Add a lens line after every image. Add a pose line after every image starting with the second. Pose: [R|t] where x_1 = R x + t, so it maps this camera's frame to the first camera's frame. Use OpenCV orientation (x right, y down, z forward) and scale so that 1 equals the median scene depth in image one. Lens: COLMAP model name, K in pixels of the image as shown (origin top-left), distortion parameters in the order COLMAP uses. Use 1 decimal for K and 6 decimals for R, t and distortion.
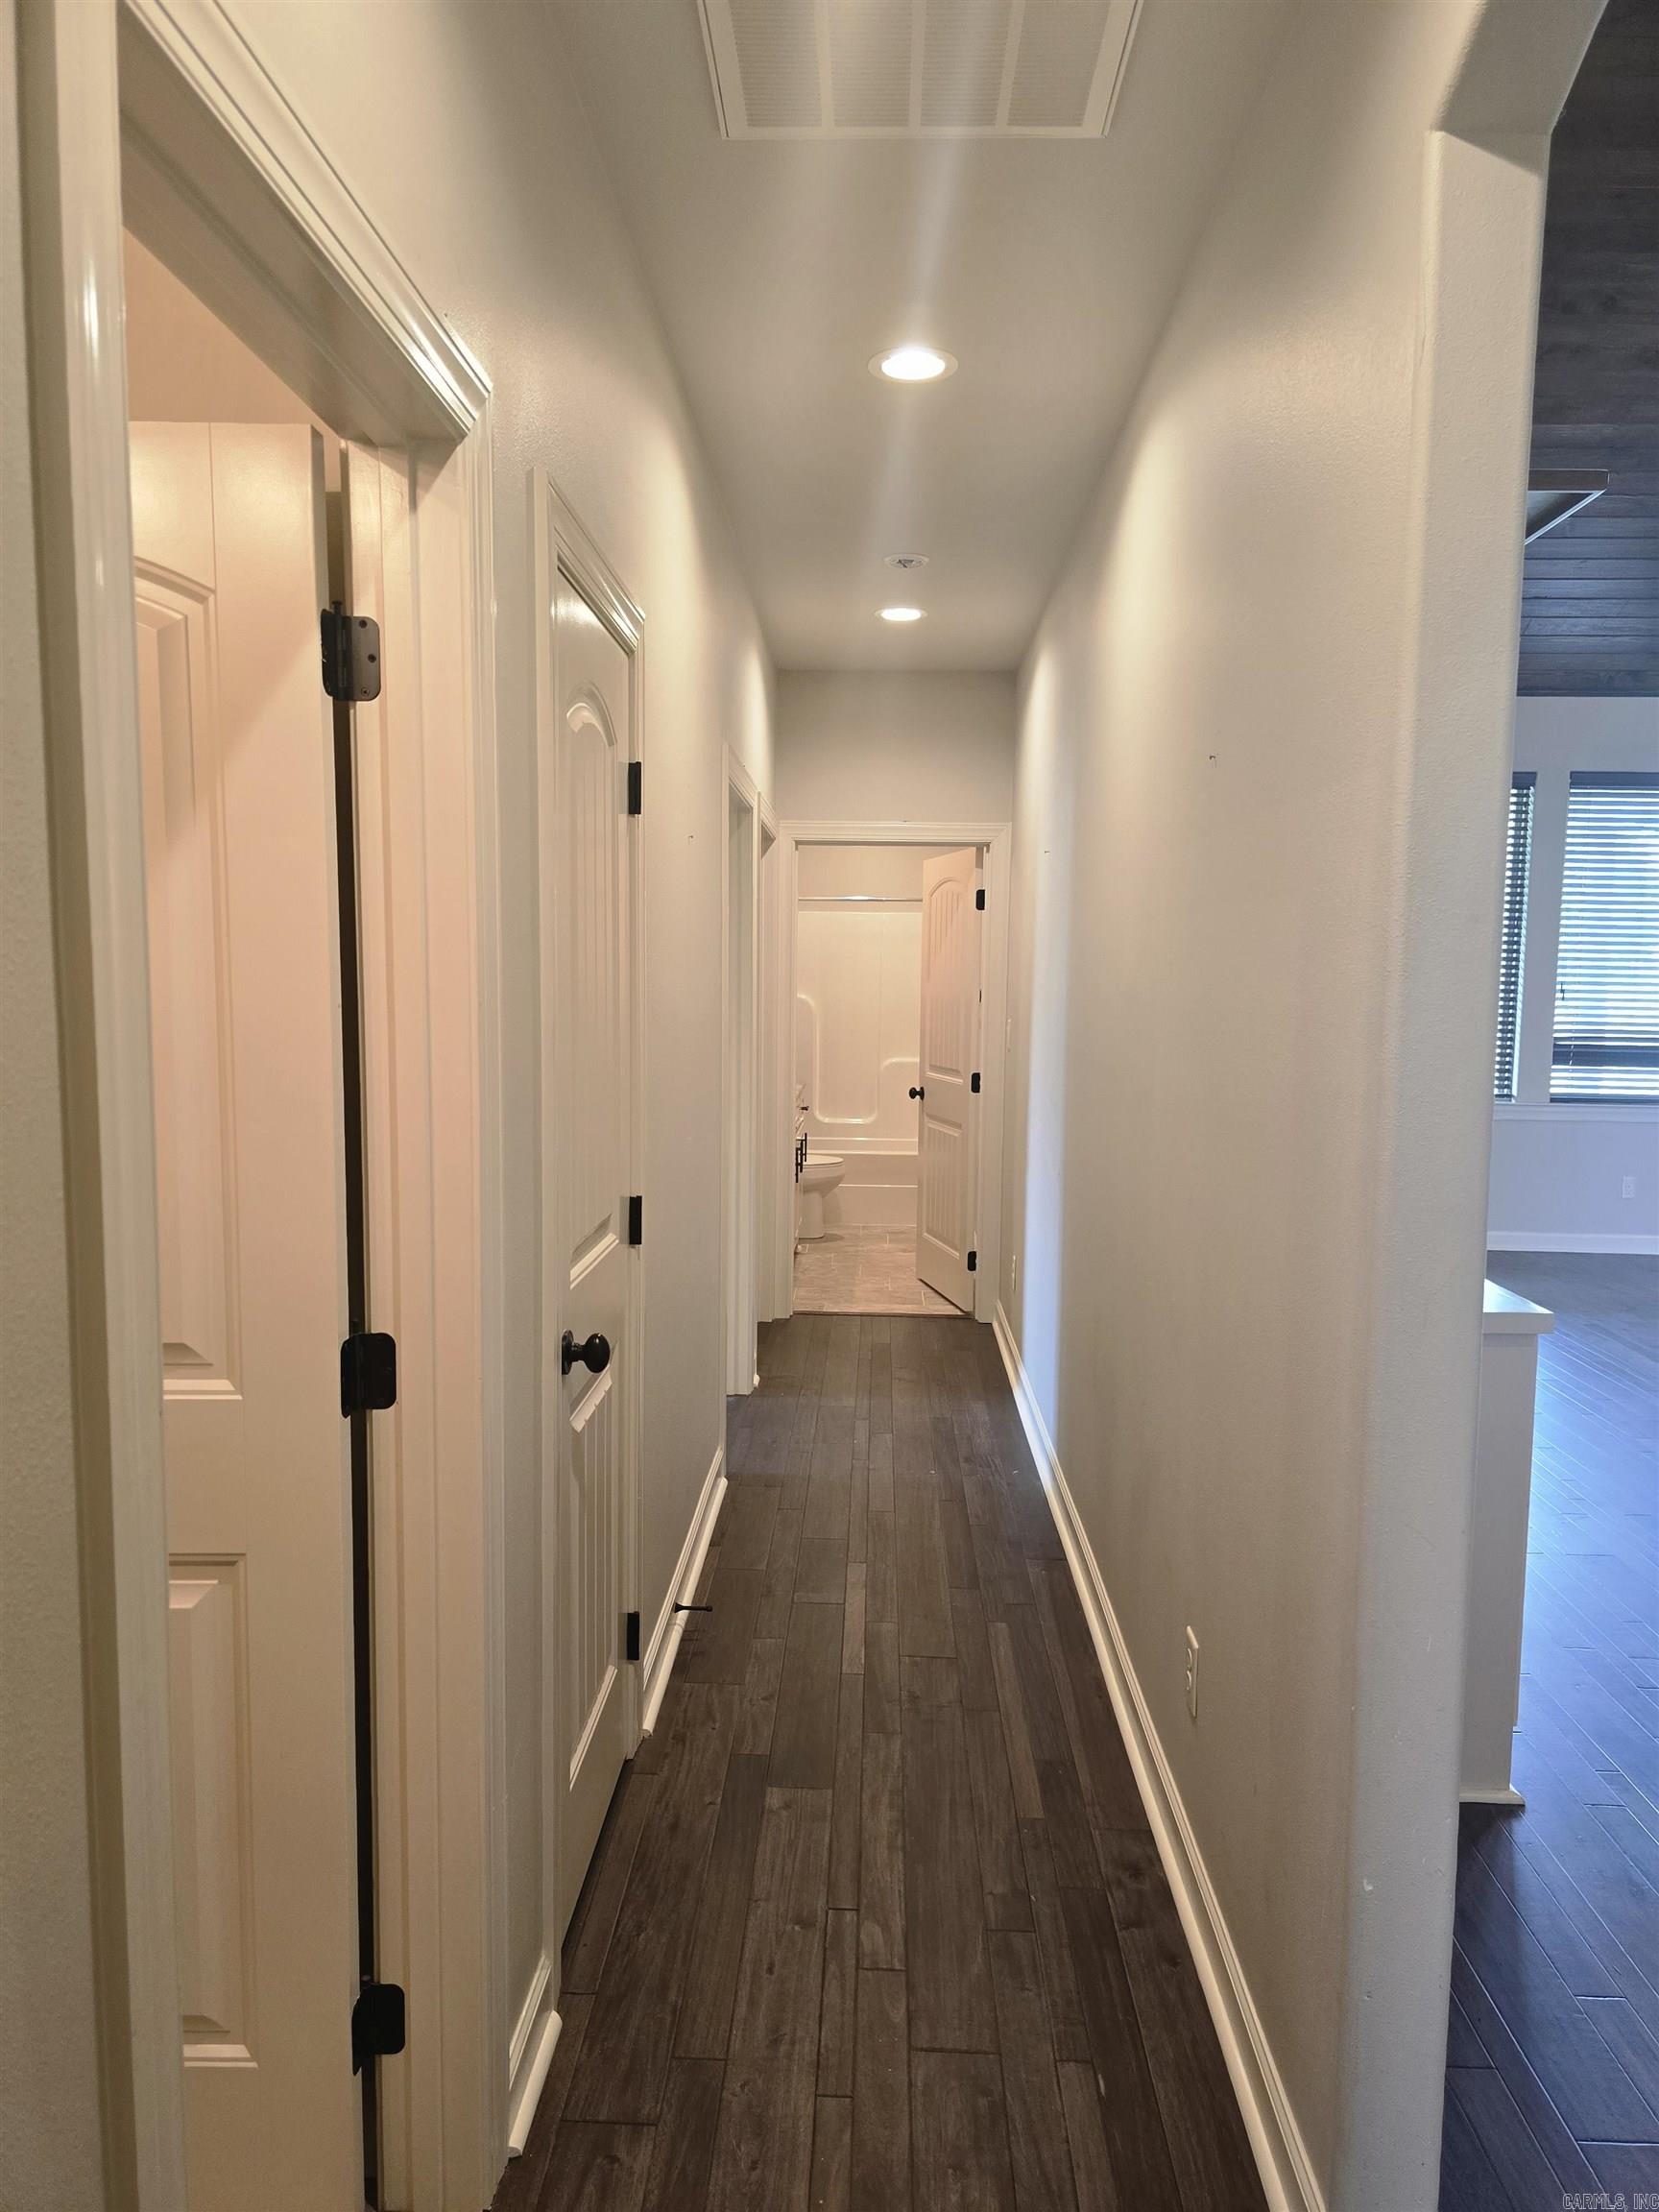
lens RADIAL K [[1484.8, 0, 822.3], [0, 1484.8, 1105.0], [0, 0, 1]] dist [0.074658, -0.003674]
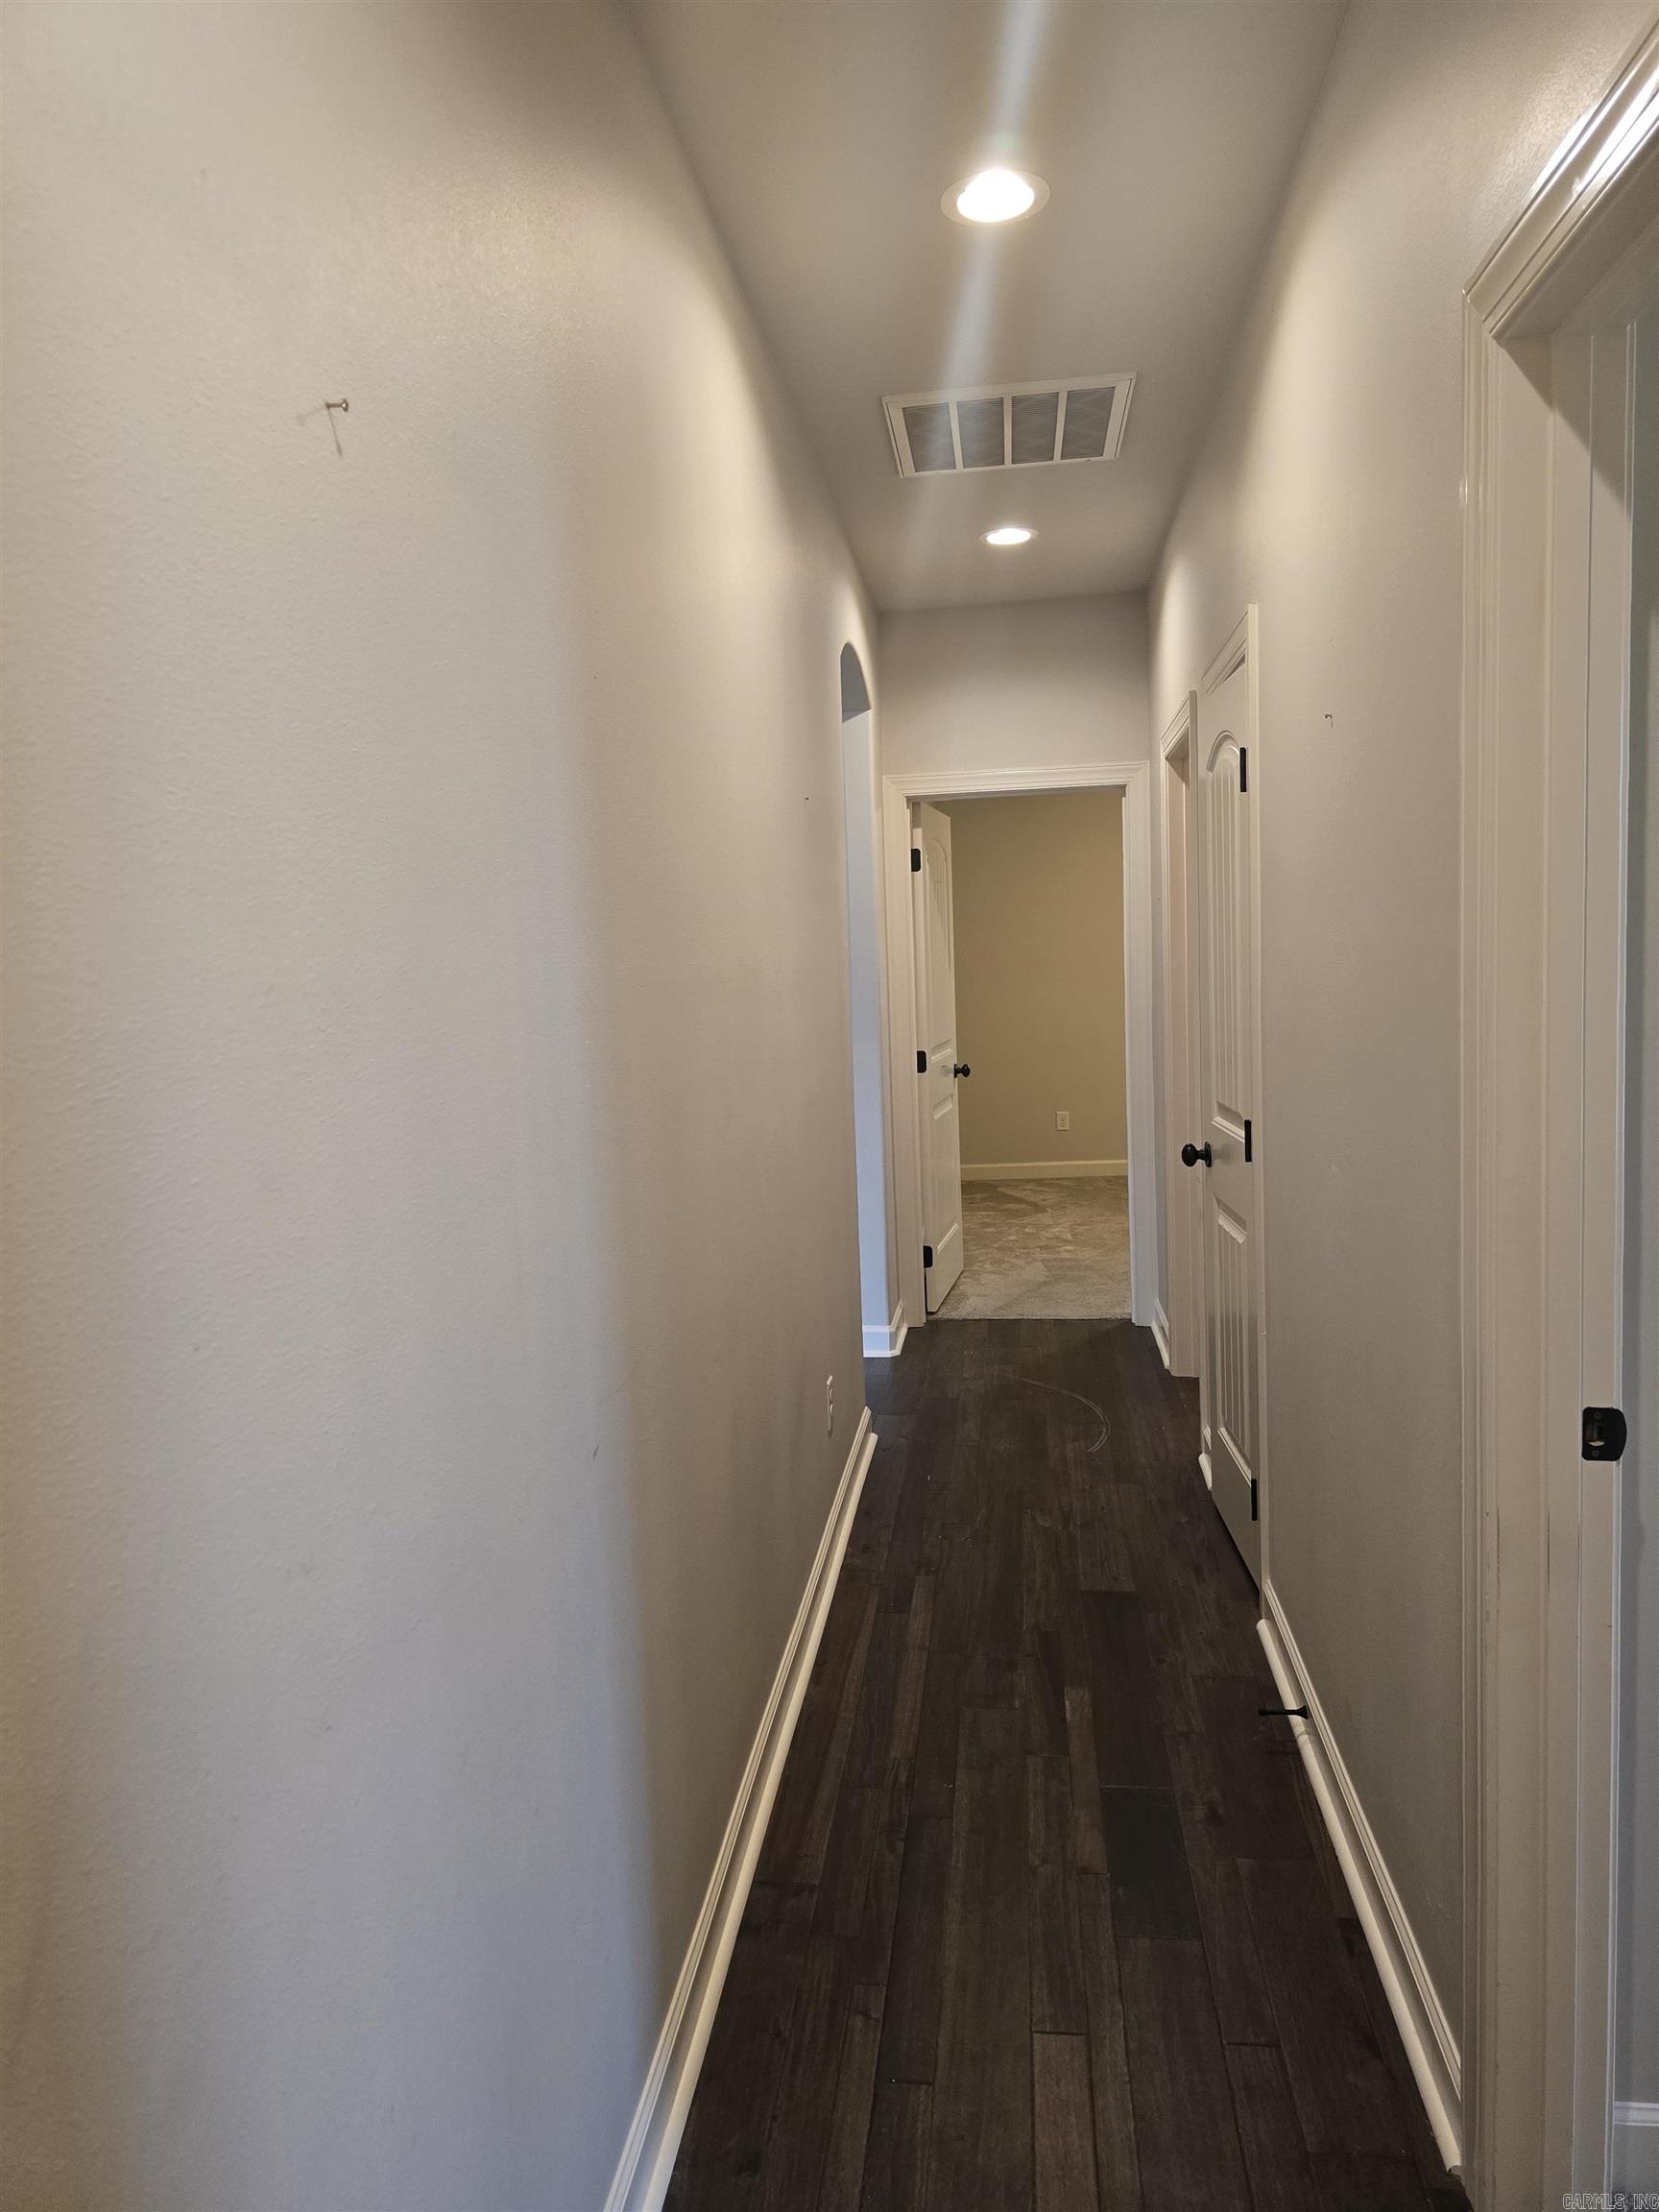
lens RADIAL K [[1484.8, 0, 822.3], [0, 1484.8, 1105.0], [0, 0, 1]] dist [0.074658, -0.003674]
pose [[-0.995365, 0.023033, 0.093372, 0.086670], [0.041383, 0.978992, 0.199654, -0.176737], [-0.086812, 0.202593, -0.975408, 1.971397]]
